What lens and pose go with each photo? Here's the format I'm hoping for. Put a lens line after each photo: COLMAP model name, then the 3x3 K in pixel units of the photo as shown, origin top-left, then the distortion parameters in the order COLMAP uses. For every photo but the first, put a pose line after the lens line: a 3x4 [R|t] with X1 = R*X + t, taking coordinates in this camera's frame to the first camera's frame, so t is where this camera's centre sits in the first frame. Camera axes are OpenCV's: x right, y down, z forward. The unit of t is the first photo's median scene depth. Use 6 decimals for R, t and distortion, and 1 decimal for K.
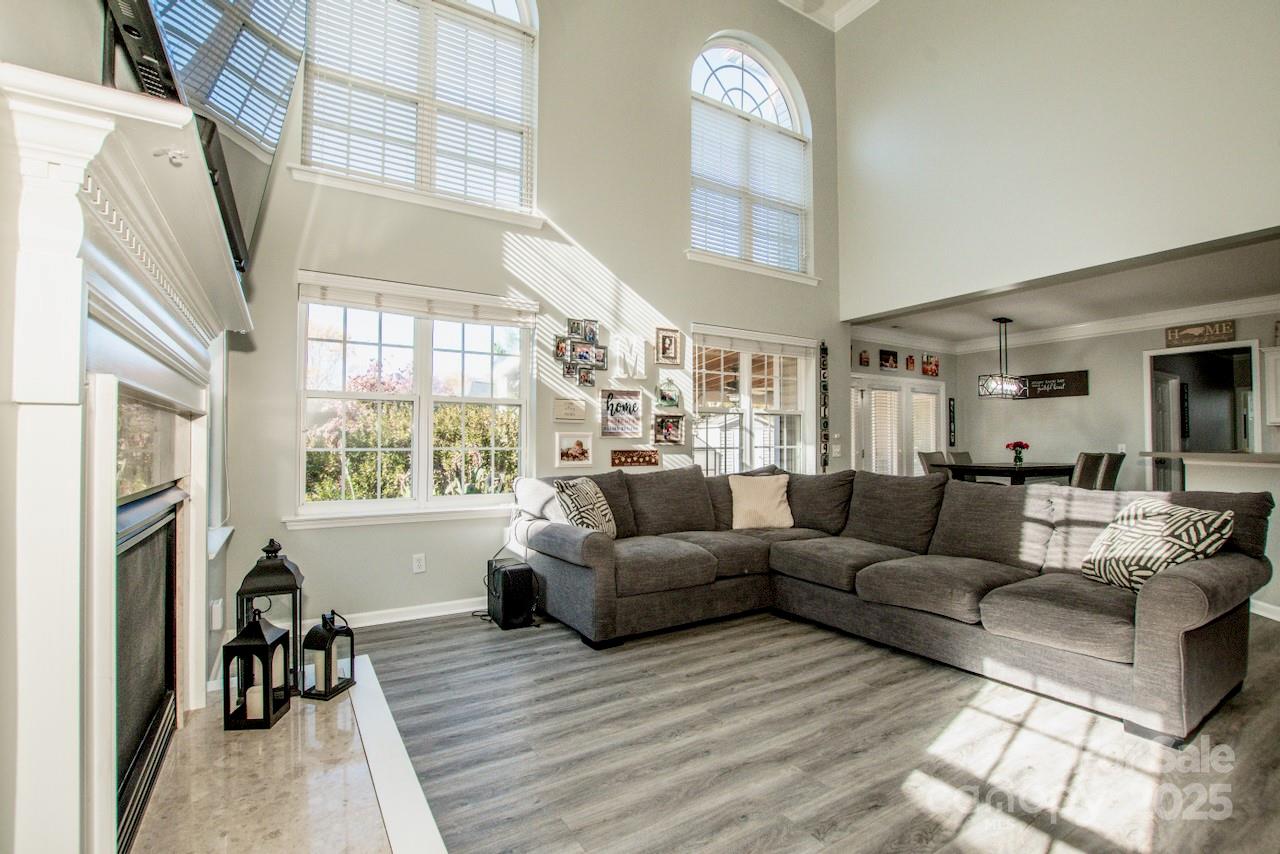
lens RADIAL K [[584.5, 0, 640.8], [0, 584.5, 437.1], [0, 0, 1]] dist [-0.027192, 0.001100]
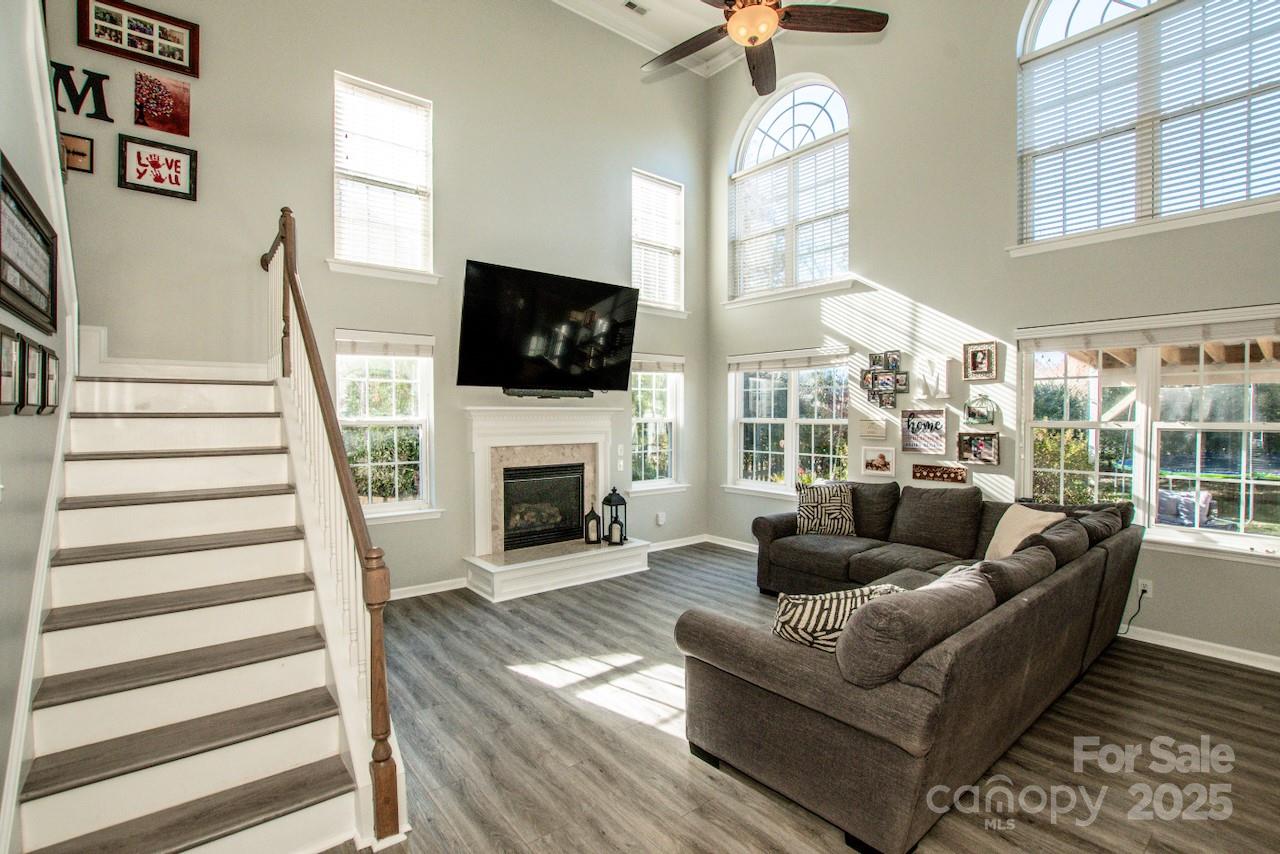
lens RADIAL K [[584.1, 0, 634.2], [0, 584.1, 426.6], [0, 0, 1]] dist [-0.045832, 0.008891]
pose [[0.103903, 0.026722, -0.994228, 0.933526], [0.015386, 0.999476, 0.028471, -0.084011], [0.994468, -0.018256, 0.103437, 0.341907]]
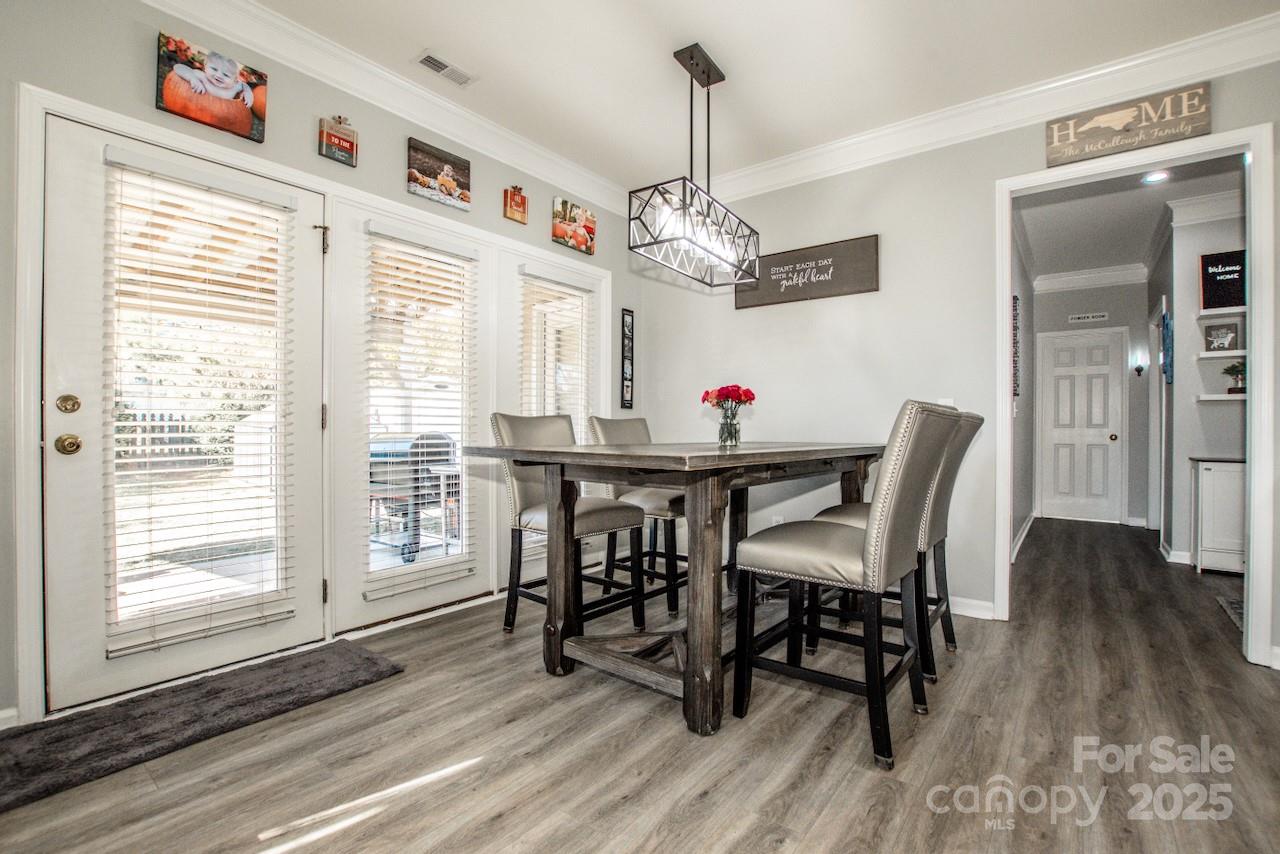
lens RADIAL K [[569.7, 0, 635.4], [0, 569.7, 433.5], [0, 0, 1]] dist [-0.039448, 0.008475]
pose [[0.944032, 0.001965, 0.329849, 0.685232], [-0.009707, 0.999715, 0.021828, 0.045534], [-0.329712, -0.023808, 0.943781, 0.972491]]
